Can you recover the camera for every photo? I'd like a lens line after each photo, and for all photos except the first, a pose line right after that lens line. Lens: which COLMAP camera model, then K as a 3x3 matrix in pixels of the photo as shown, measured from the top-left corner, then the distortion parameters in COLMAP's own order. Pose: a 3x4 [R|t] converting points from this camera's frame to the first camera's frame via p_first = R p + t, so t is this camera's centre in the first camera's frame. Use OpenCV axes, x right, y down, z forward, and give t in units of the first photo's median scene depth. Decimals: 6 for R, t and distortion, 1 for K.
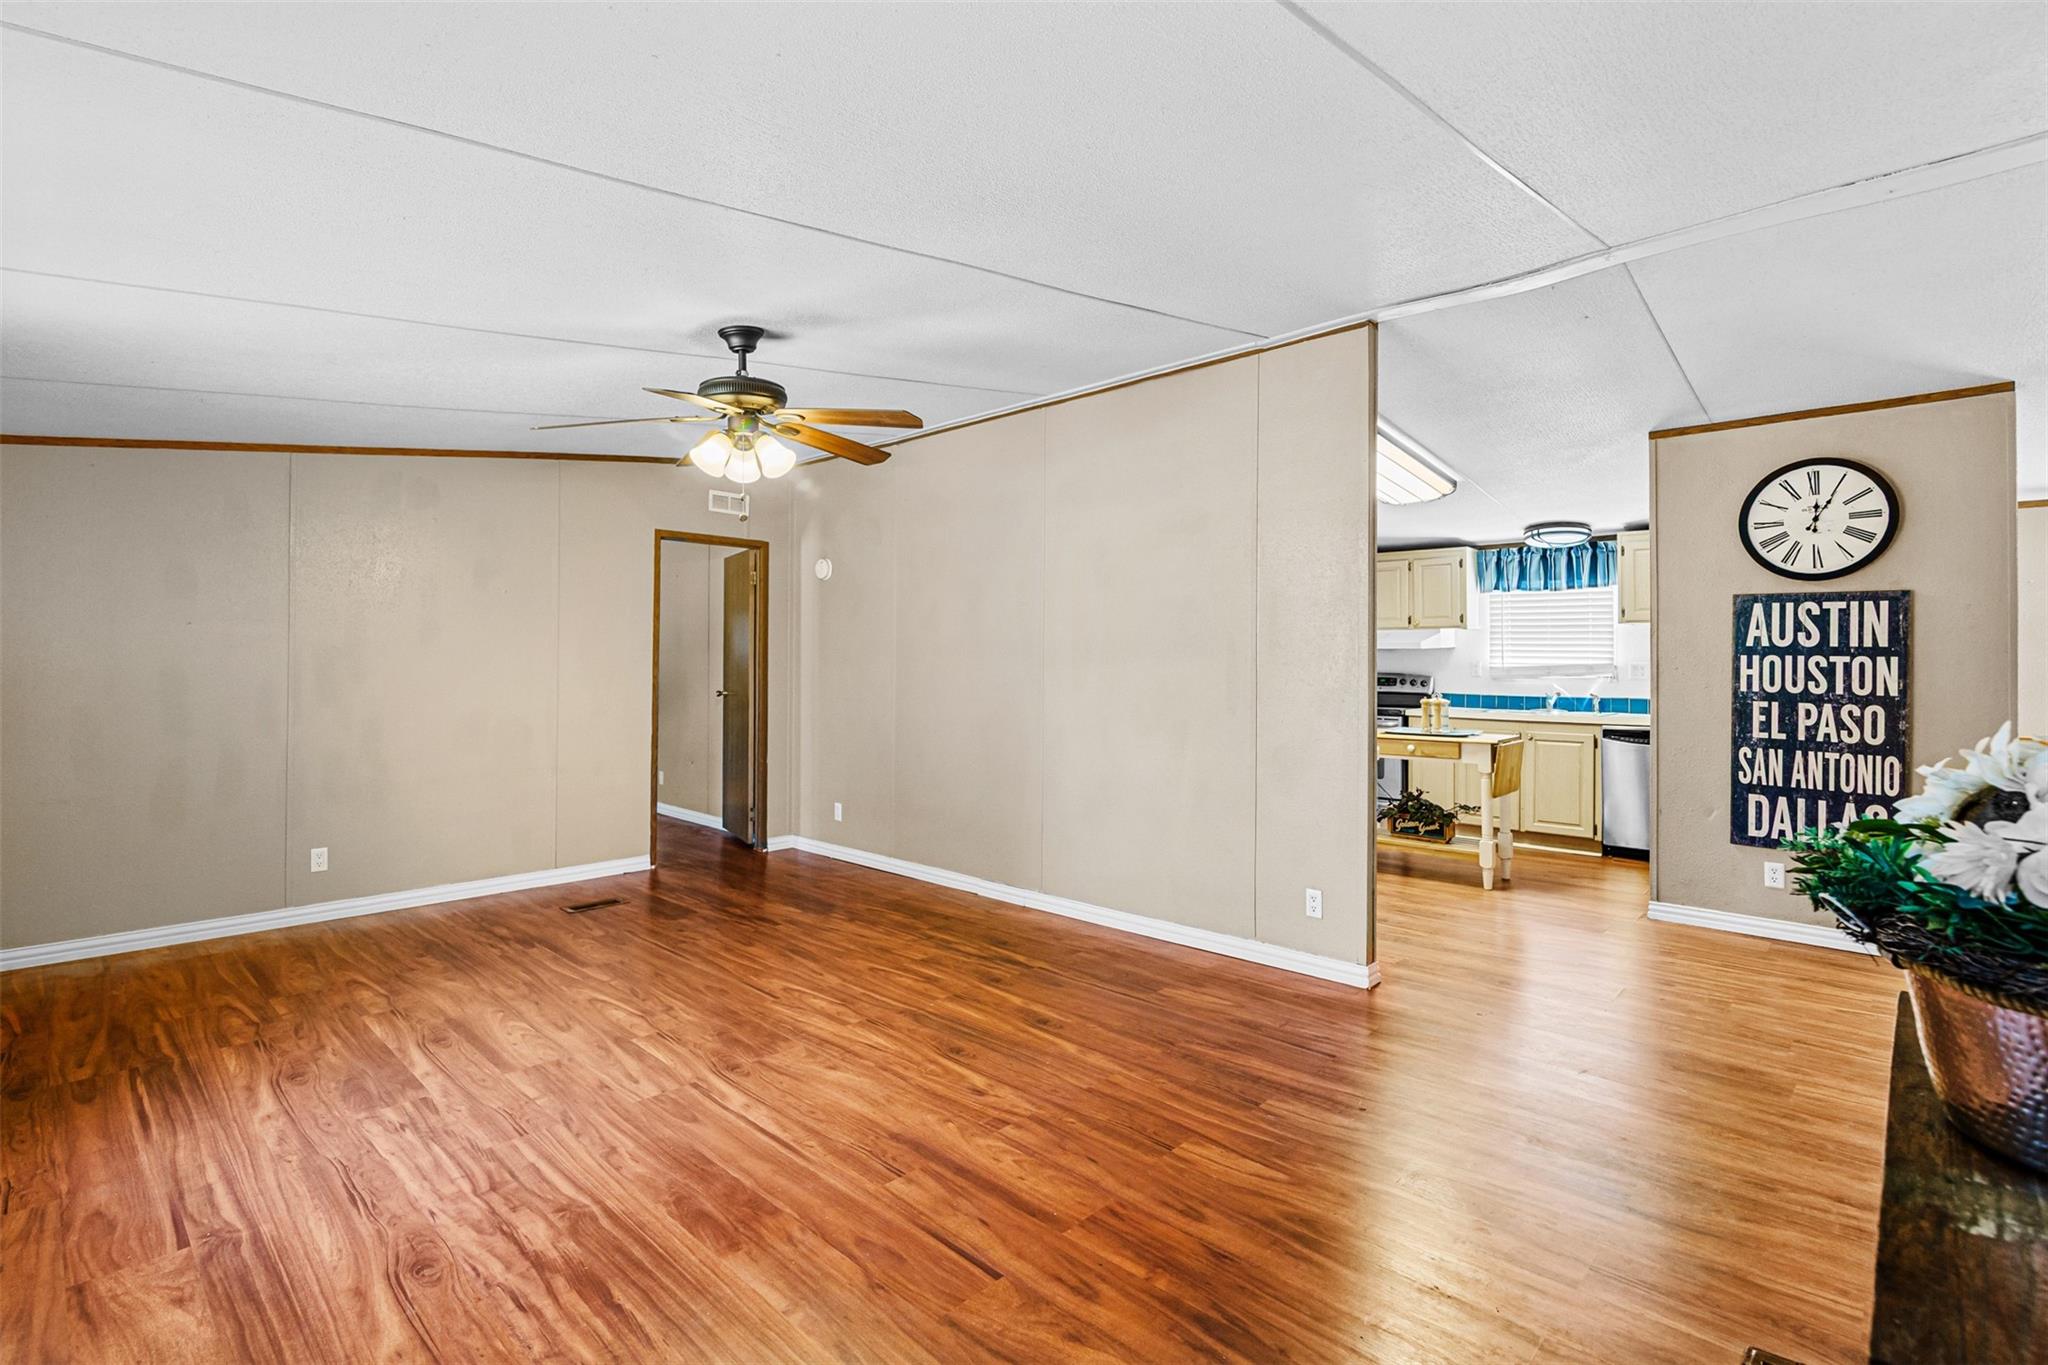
lens RADIAL K [[946.6, 0, 1008.8], [0, 946.6, 689.1], [0, 0, 1]] dist [-0.006942, 0.000083]
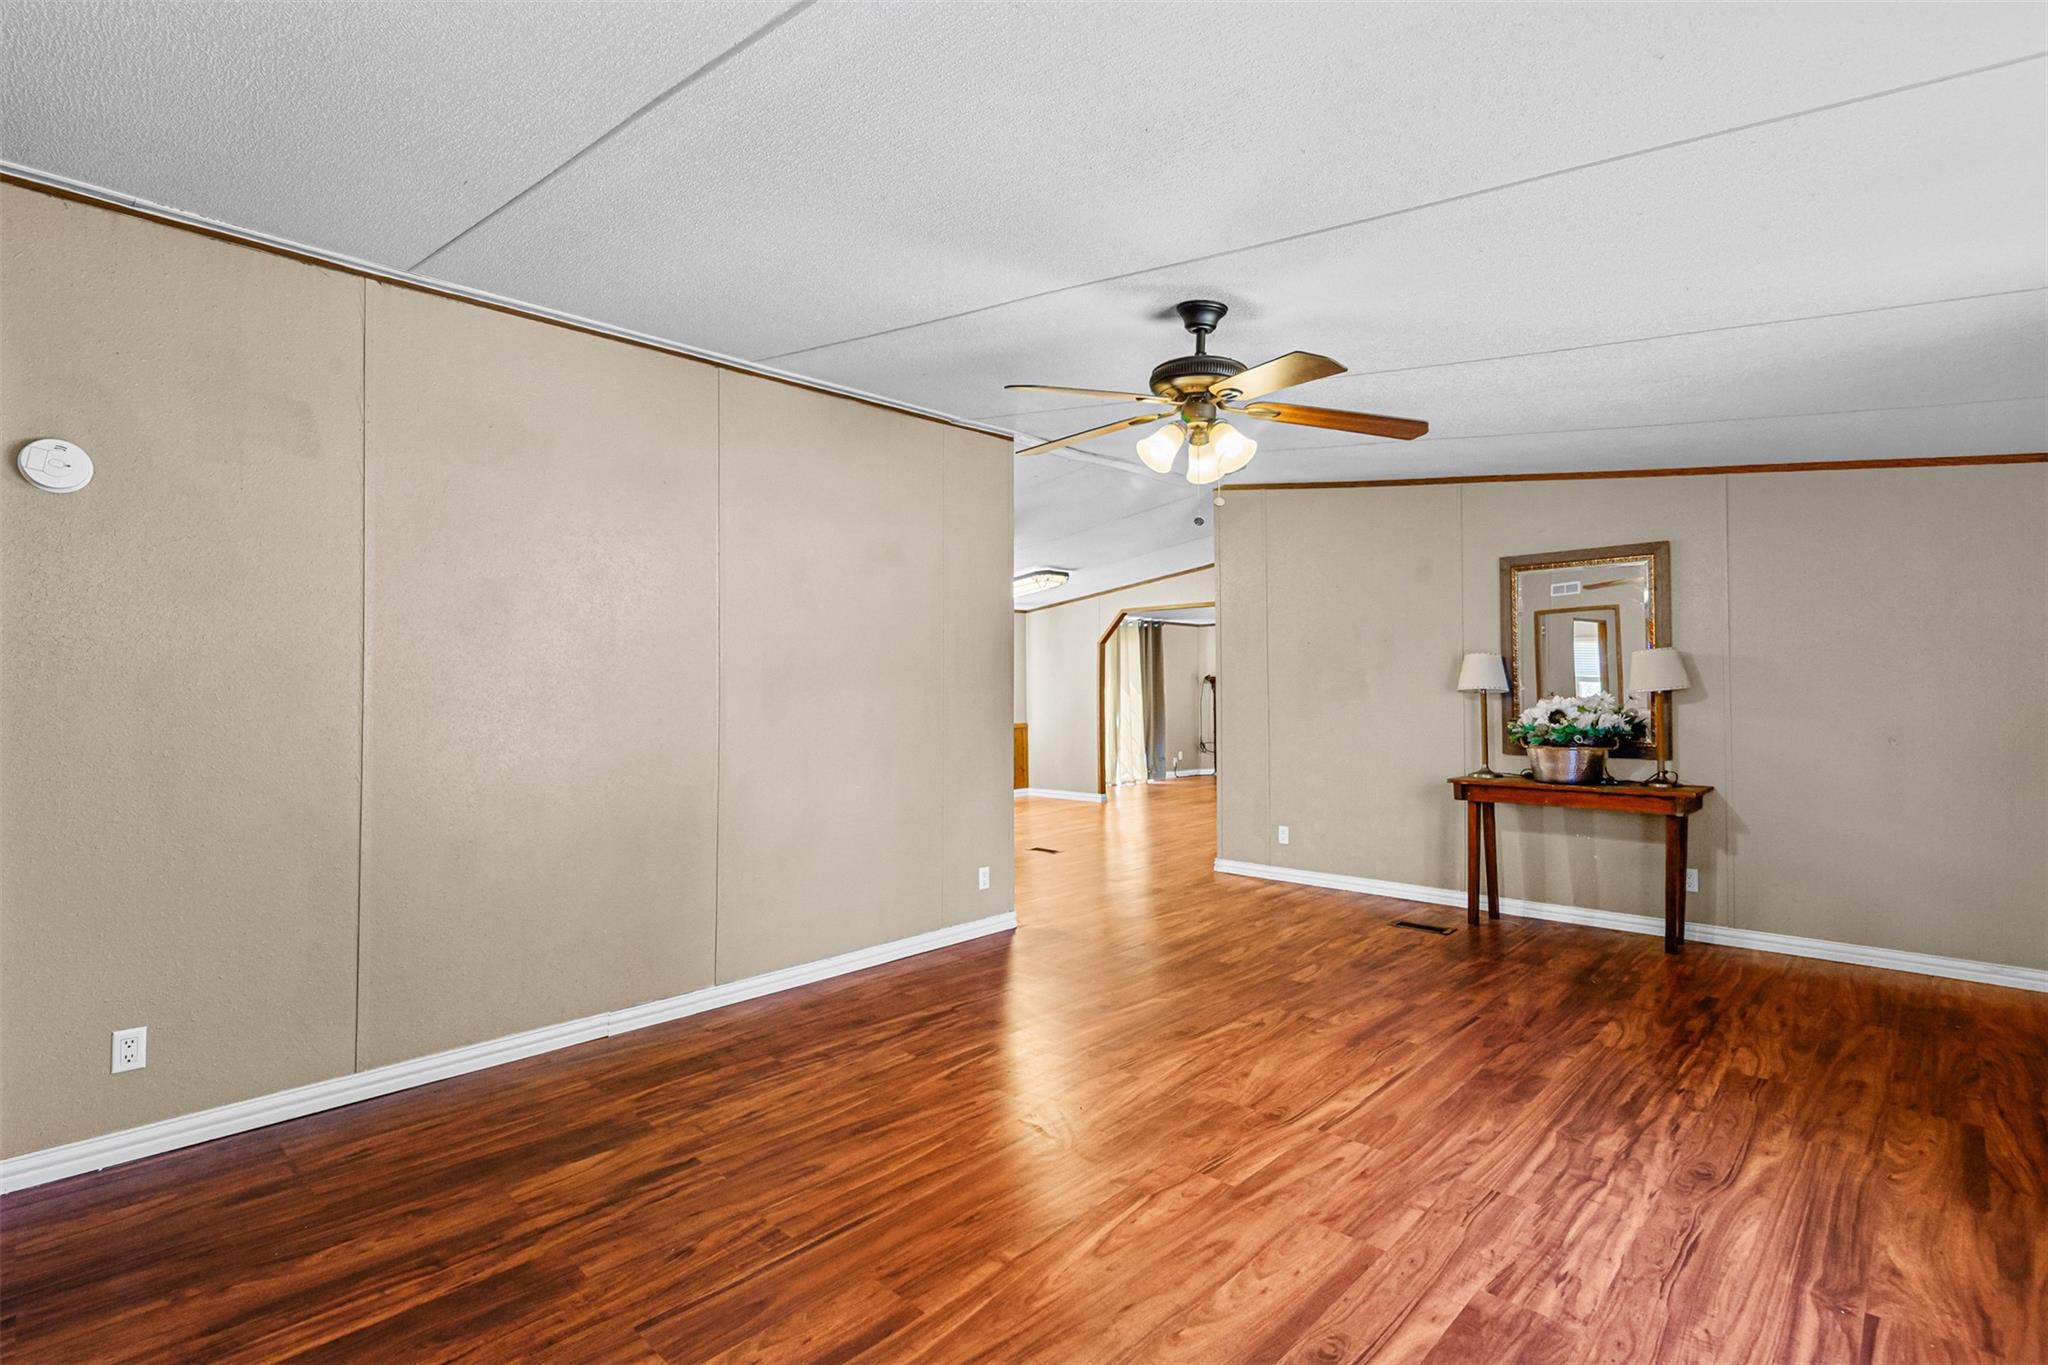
lens RADIAL K [[946.6, 0, 1008.8], [0, 946.6, 689.1], [0, 0, 1]] dist [-0.006942, 0.000083]
pose [[0.019936, -0.005094, 0.999788, -1.464553], [0.040161, 0.999184, 0.004290, -0.044115], [-0.998994, 0.040067, 0.020124, 1.458002]]
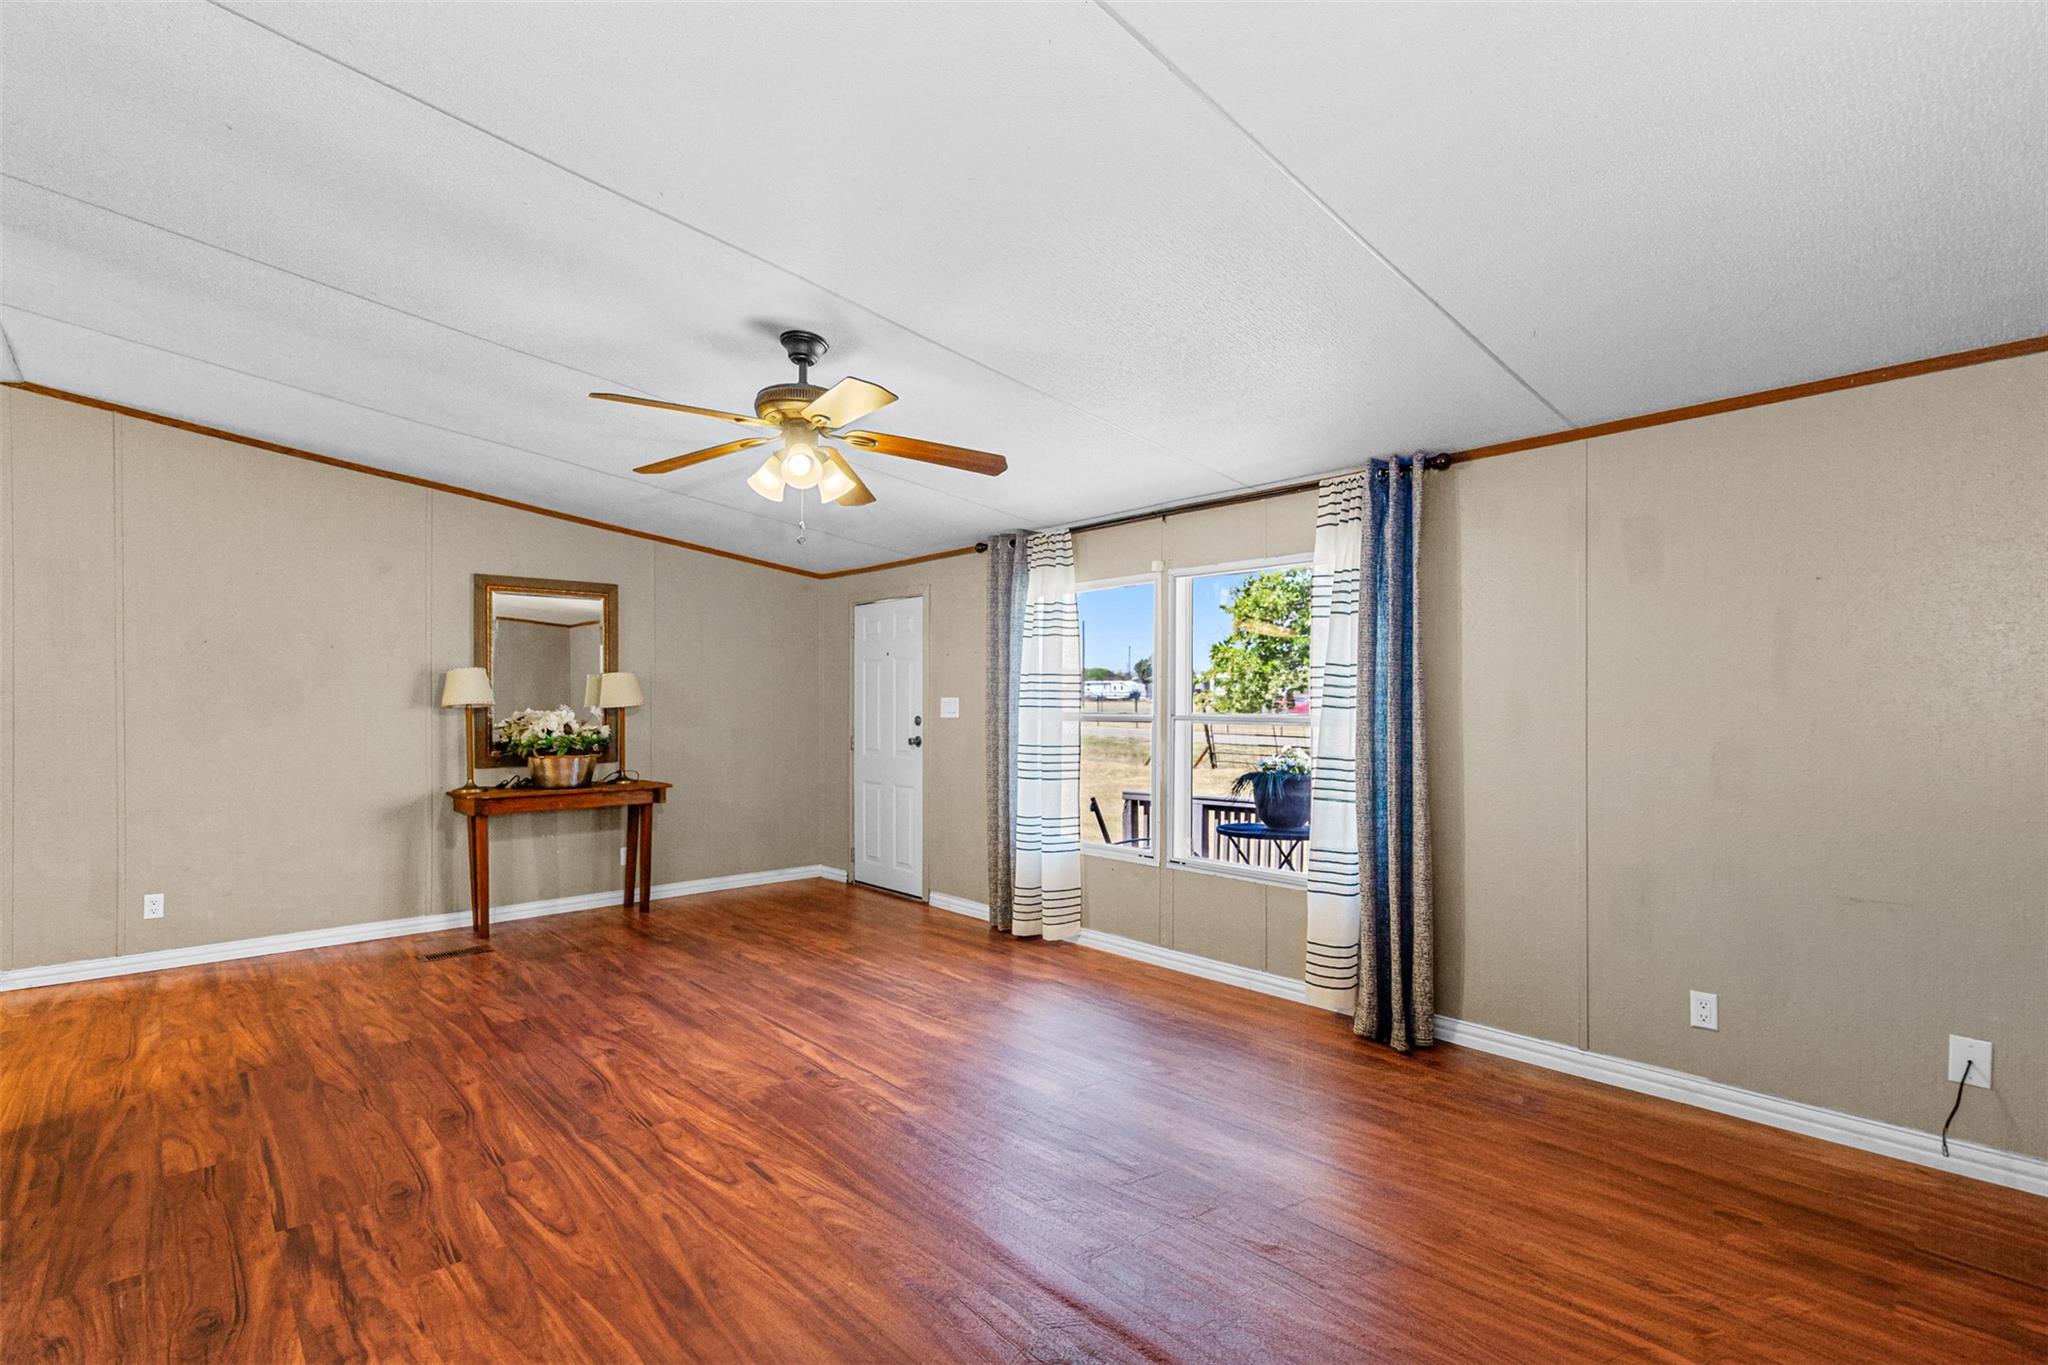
lens RADIAL K [[946.6, 0, 1008.8], [0, 946.6, 689.1], [0, 0, 1]] dist [-0.006942, 0.000083]
pose [[-0.997003, -0.004572, 0.077233, -0.711753], [-0.003234, 0.999843, 0.017439, -0.066489], [-0.077301, 0.017137, -0.996861, 2.434581]]
